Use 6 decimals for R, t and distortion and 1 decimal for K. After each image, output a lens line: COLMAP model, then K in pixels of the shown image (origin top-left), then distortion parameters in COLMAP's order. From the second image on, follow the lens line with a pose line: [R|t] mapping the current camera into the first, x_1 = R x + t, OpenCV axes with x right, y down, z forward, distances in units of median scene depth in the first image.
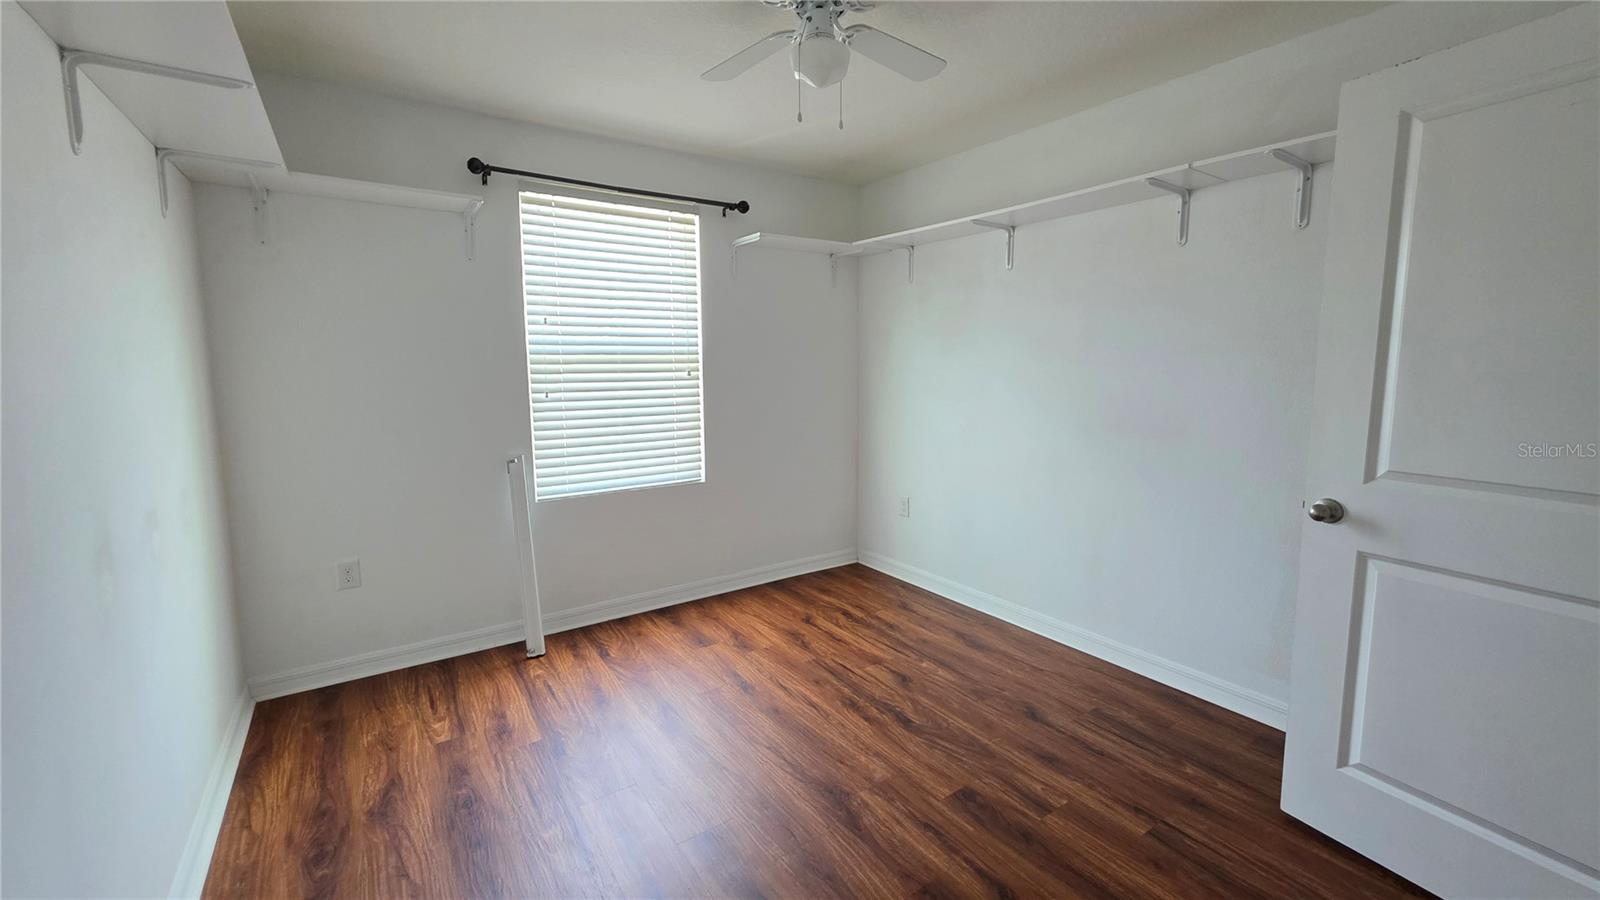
lens RADIAL K [[639.3, 0, 805.8], [0, 639.3, 427.7], [0, 0, 1]] dist [0.007986, -0.001424]
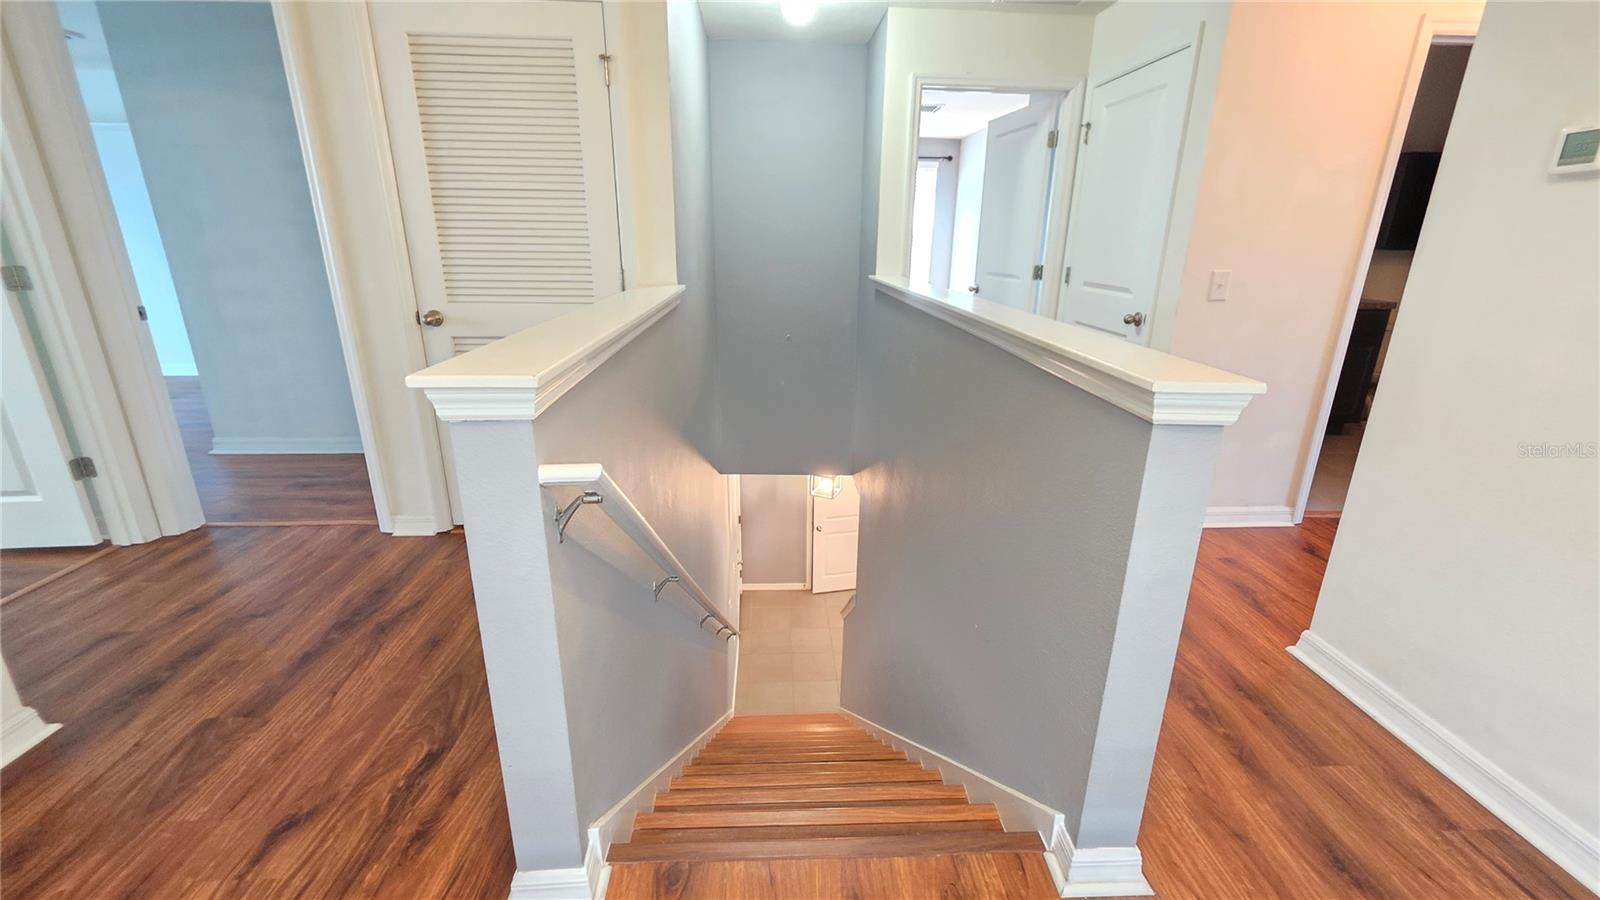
lens RADIAL K [[639.3, 0, 794.1], [0, 639.3, 445.4], [0, 0, 1]] dist [0.007986, -0.001424]
pose [[-0.841607, -0.161847, 0.515270, -0.360718], [0.047979, 0.927868, 0.369811, -0.056368], [-0.537955, 0.335957, -0.773134, 0.963062]]
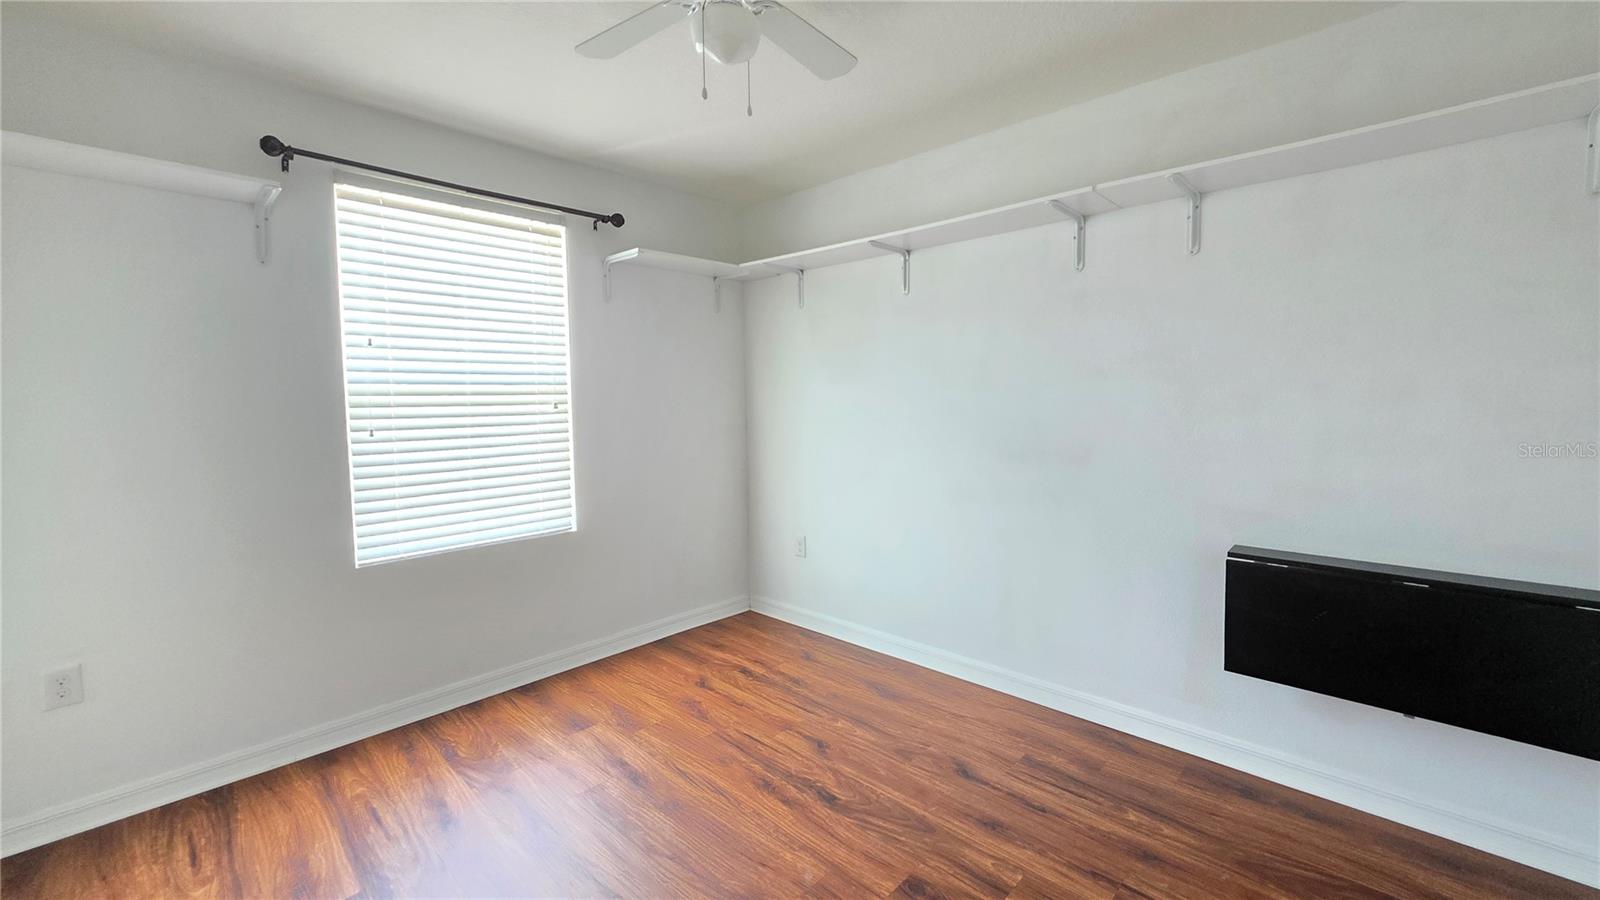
lens RADIAL K [[639.3, 0, 801.0], [0, 639.3, 431.7], [0, 0, 1]] dist [0.007986, -0.001424]
pose [[0.979512, -0.019557, 0.200432, -0.037687], [0.029714, 0.998415, -0.047790, 0.001340], [-0.199179, 0.052766, 0.978541, 0.104532]]
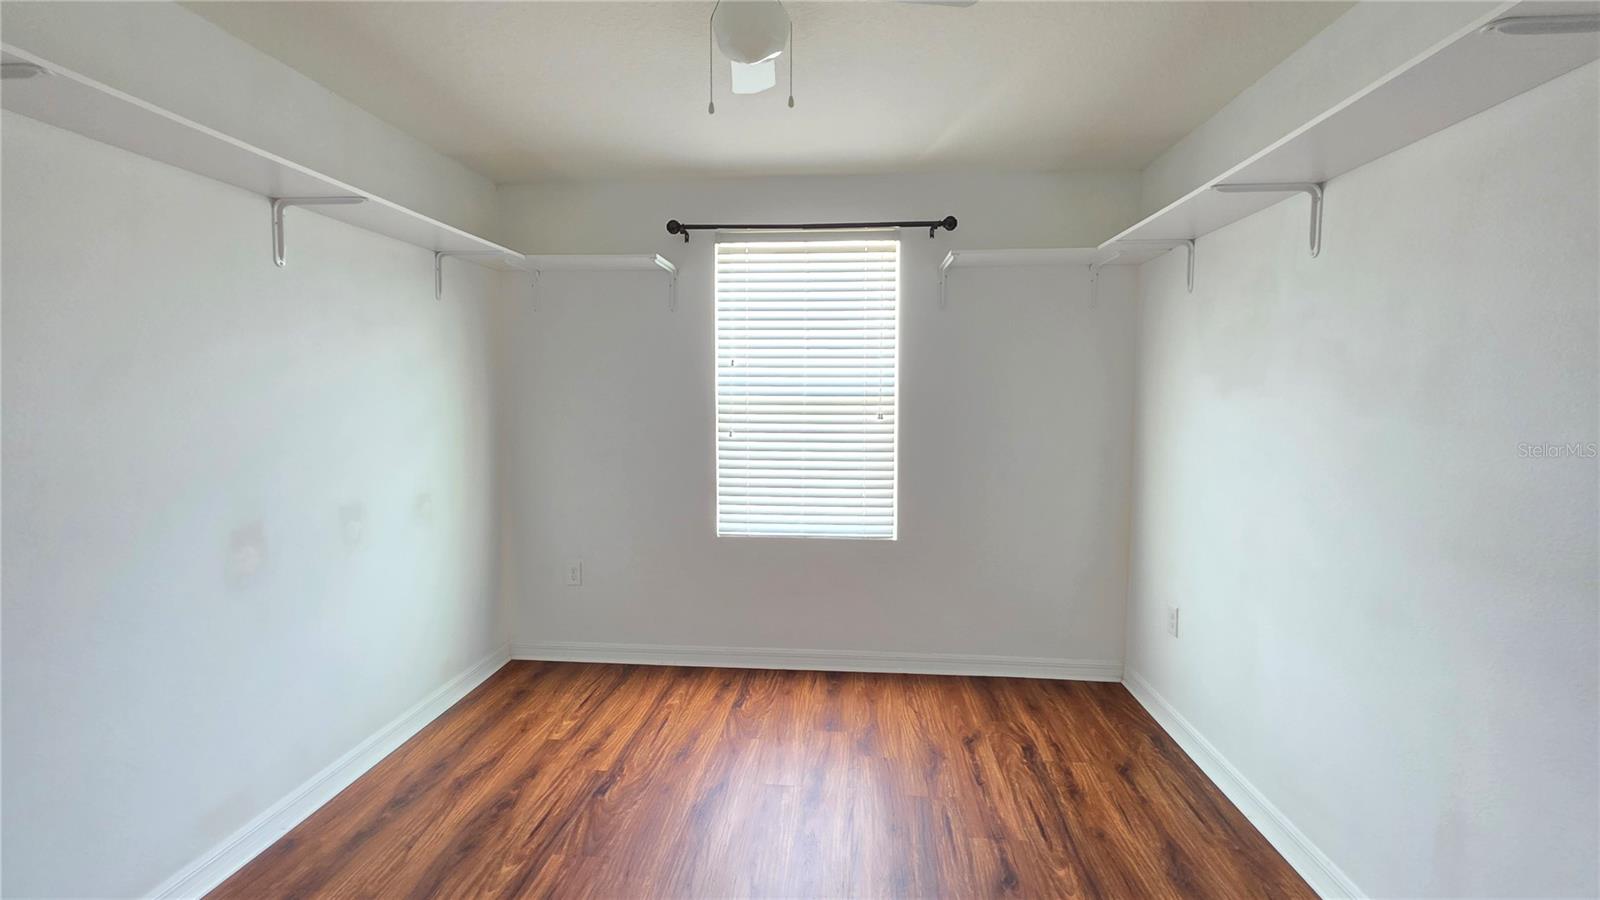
lens RADIAL K [[639.3, 0, 799.5], [0, 639.3, 431.3], [0, 0, 1]] dist [0.007986, -0.001424]
pose [[0.778332, 0.042361, -0.626423, 0.348084], [-0.073016, 0.997059, -0.023298, -0.042011], [0.623593, 0.063873, 0.779135, 0.276522]]
